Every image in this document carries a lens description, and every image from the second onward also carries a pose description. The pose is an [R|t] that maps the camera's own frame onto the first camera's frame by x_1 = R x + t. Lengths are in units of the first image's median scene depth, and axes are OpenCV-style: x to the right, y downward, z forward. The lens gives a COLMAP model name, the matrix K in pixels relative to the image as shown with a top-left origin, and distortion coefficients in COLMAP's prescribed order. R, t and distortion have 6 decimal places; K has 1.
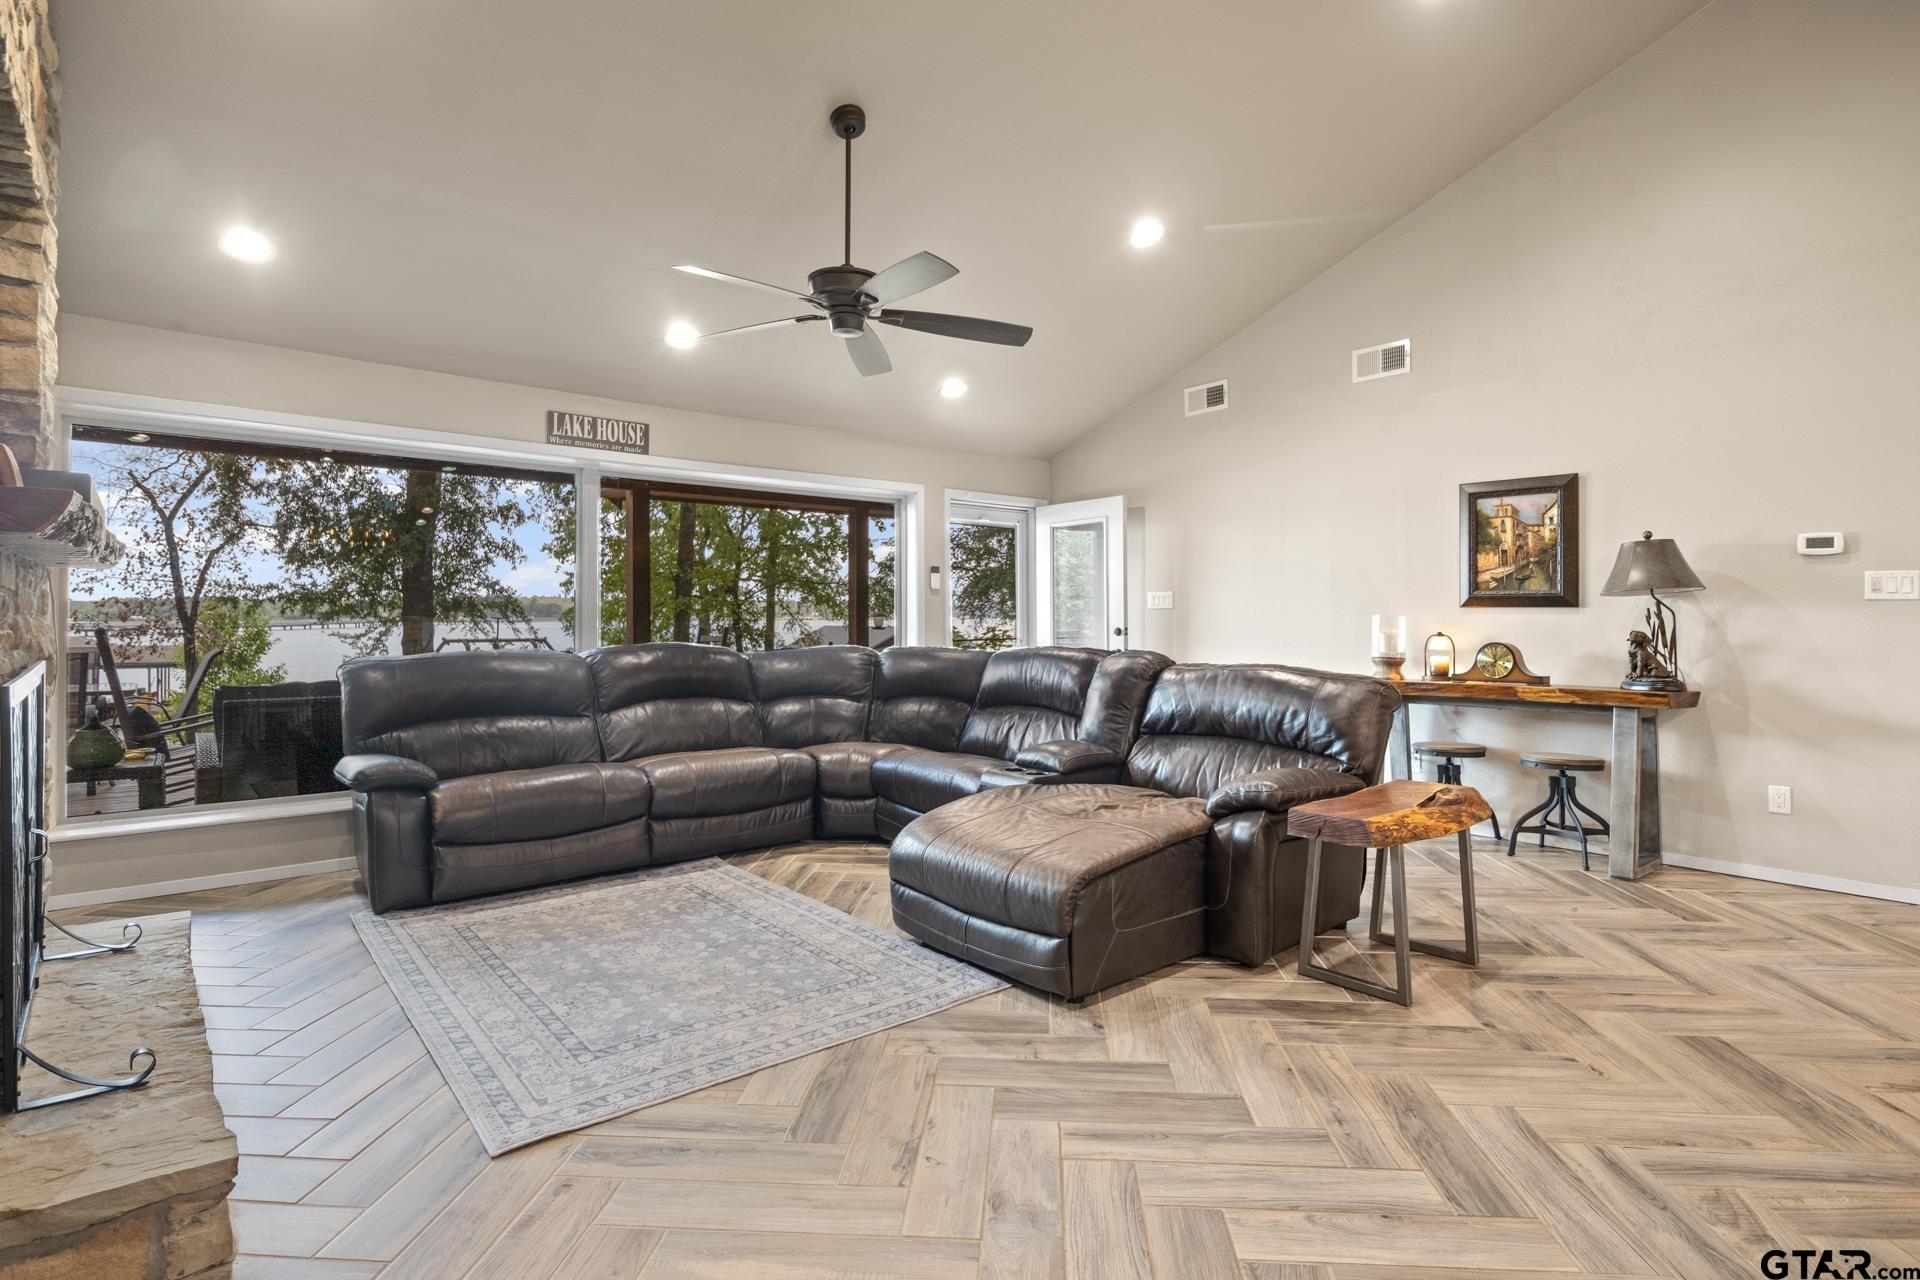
lens RADIAL K [[969.0, 0, 968.2], [0, 969.0, 608.5], [0, 0, 1]] dist [-0.009781, -0.000636]
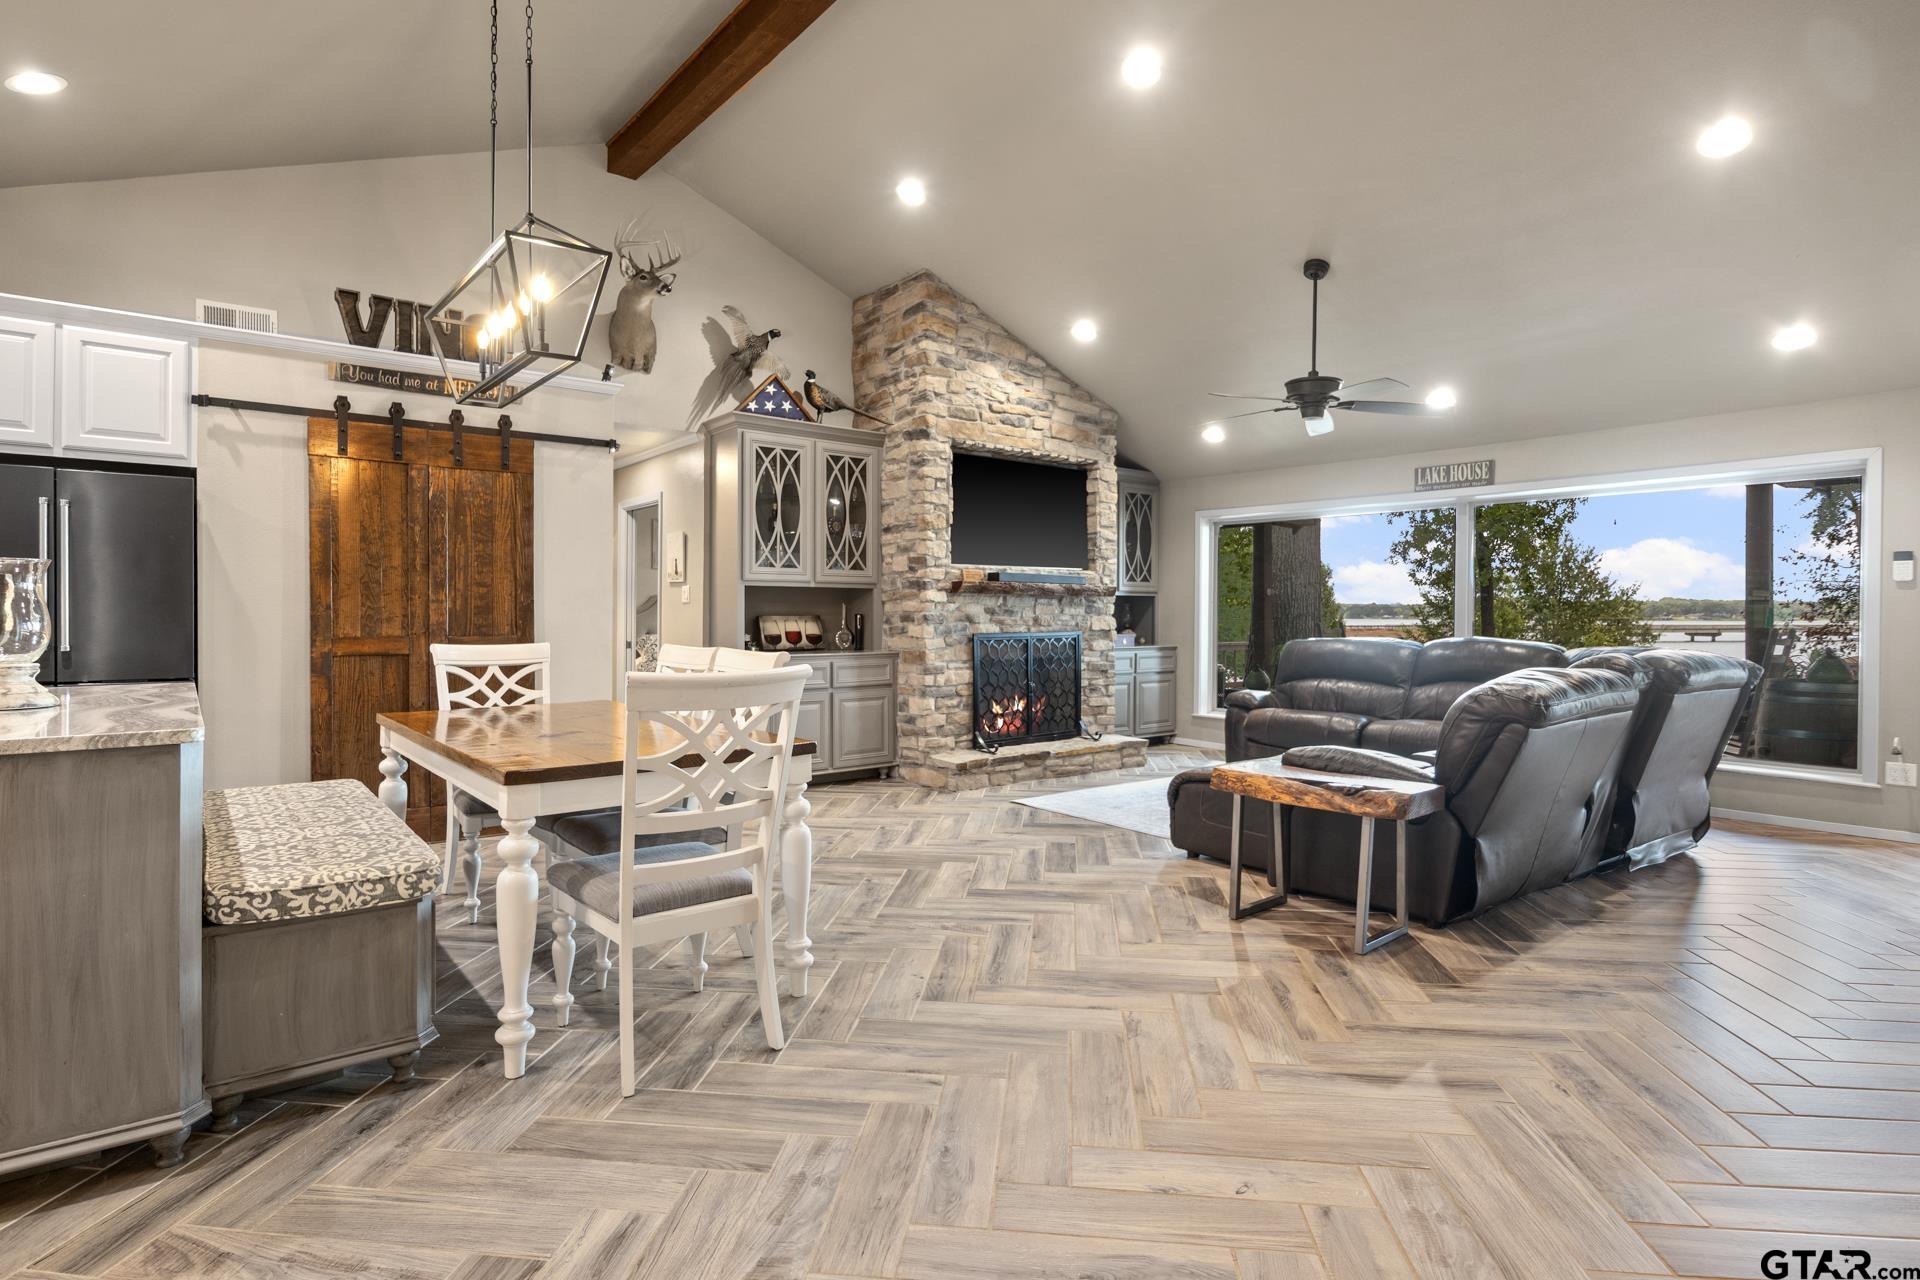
lens RADIAL K [[969.0, 0, 955.3], [0, 969.0, 622.6], [0, 0, 1]] dist [-0.009781, -0.000636]
pose [[-0.032934, 0.007934, -0.999426, 0.964561], [0.005977, 0.999952, 0.007741, 0.003323], [0.999440, -0.005719, -0.032980, 0.373184]]
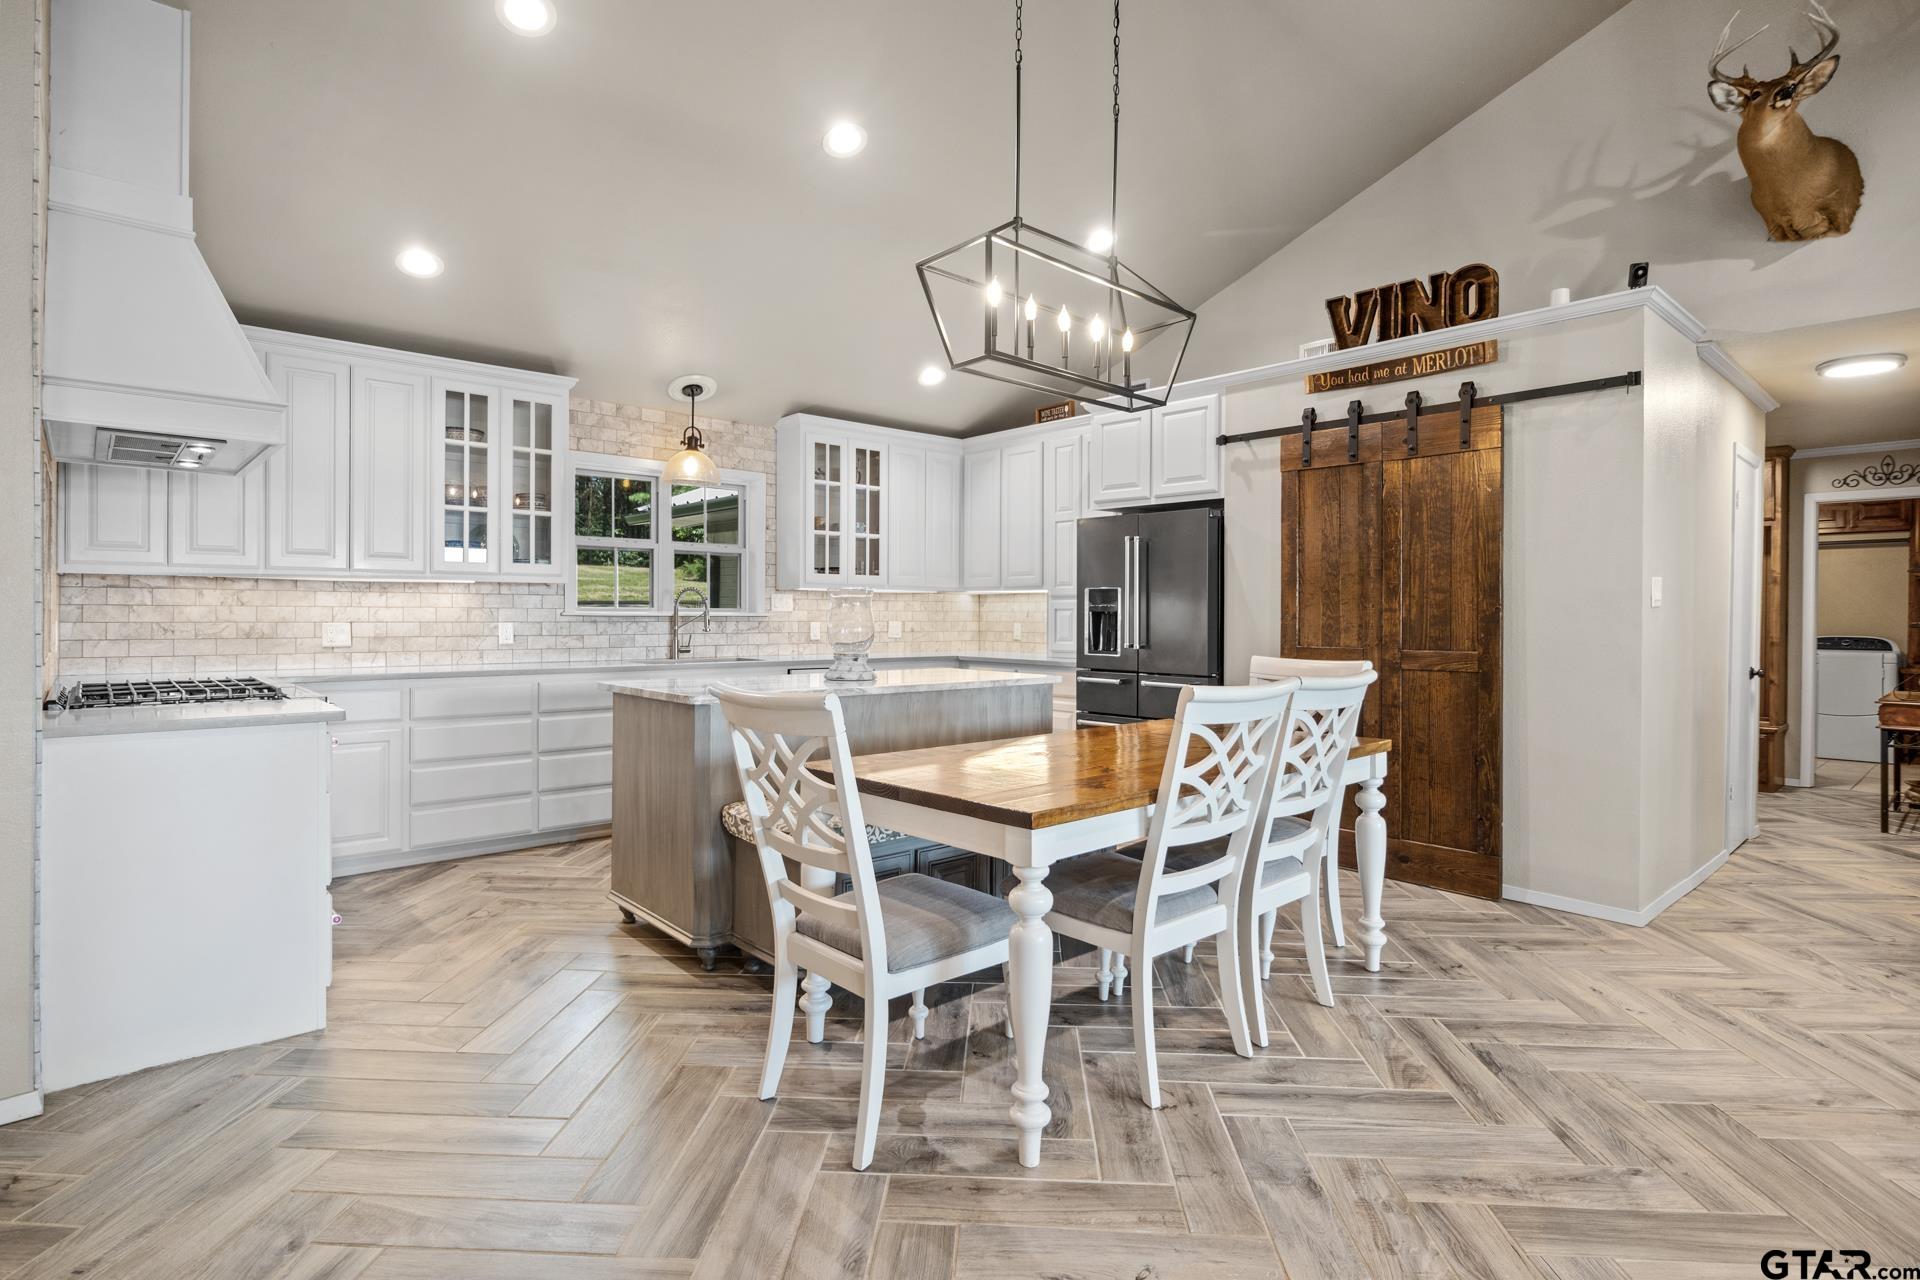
lens RADIAL K [[969.0, 0, 968.5], [0, 969.0, 613.5], [0, 0, 1]] dist [-0.009781, -0.000636]
pose [[-0.999597, -0.006449, -0.027641, 0.445195], [-0.006237, 0.999951, -0.007751, -0.001501], [0.027689, -0.007576, -0.999588, 0.664833]]
